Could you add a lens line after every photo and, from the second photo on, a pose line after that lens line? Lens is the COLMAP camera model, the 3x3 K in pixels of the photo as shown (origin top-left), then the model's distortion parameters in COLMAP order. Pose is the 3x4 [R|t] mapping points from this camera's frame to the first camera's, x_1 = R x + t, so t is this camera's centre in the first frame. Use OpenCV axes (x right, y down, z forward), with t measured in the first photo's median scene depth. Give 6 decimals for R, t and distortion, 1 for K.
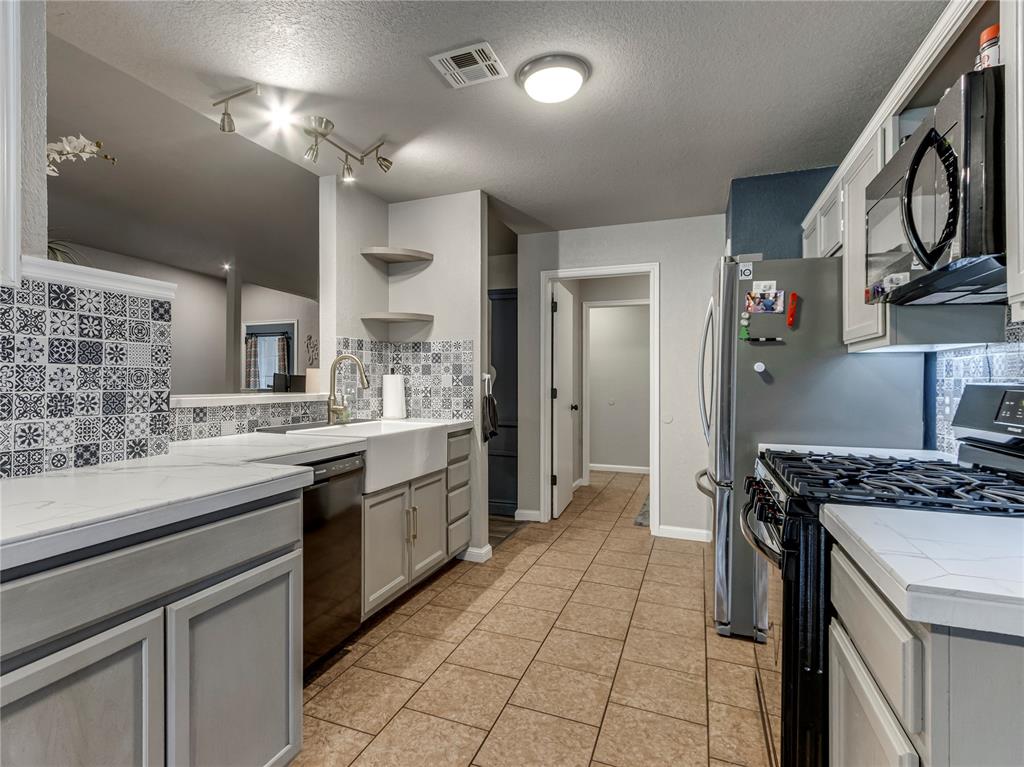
lens RADIAL K [[543.4, 0, 515.6], [0, 543.4, 388.7], [0, 0, 1]] dist [-0.001238, -0.000965]
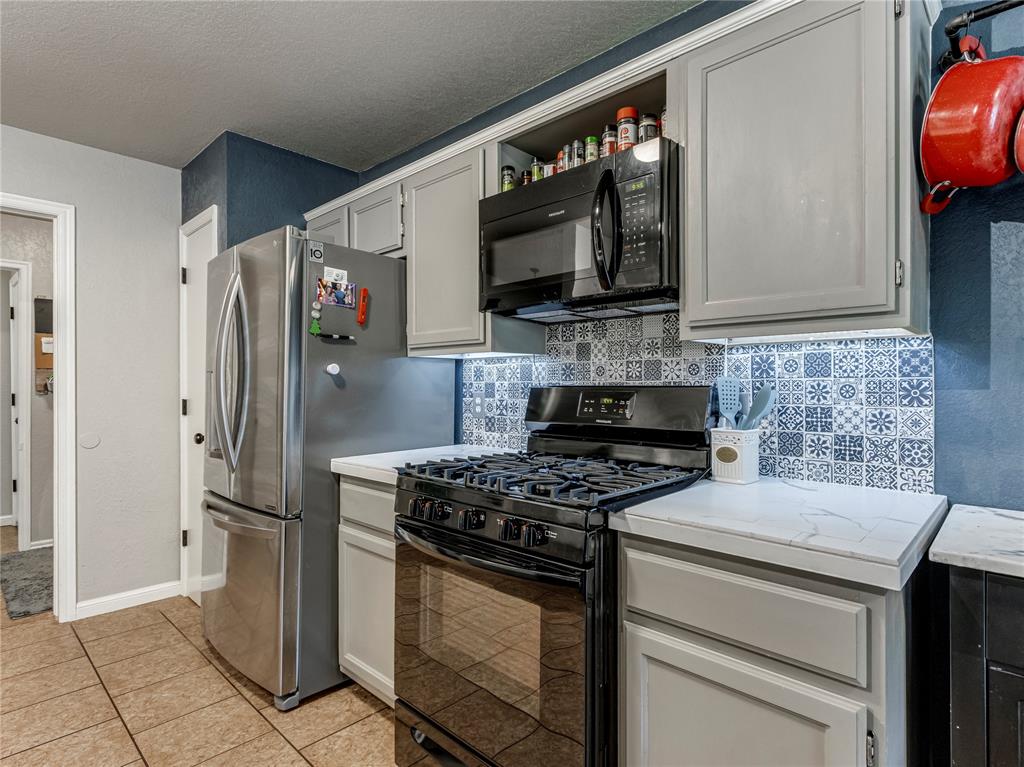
lens RADIAL K [[519.3, 0, 511.8], [0, 519.3, 389.8], [0, 0, 1]] dist [0.000981, 0.000346]
pose [[0.376944, -0.012677, 0.926149, -0.198871], [0.017798, 0.999821, 0.006441, -0.007539], [-0.926065, 0.014055, 0.377102, 0.437958]]
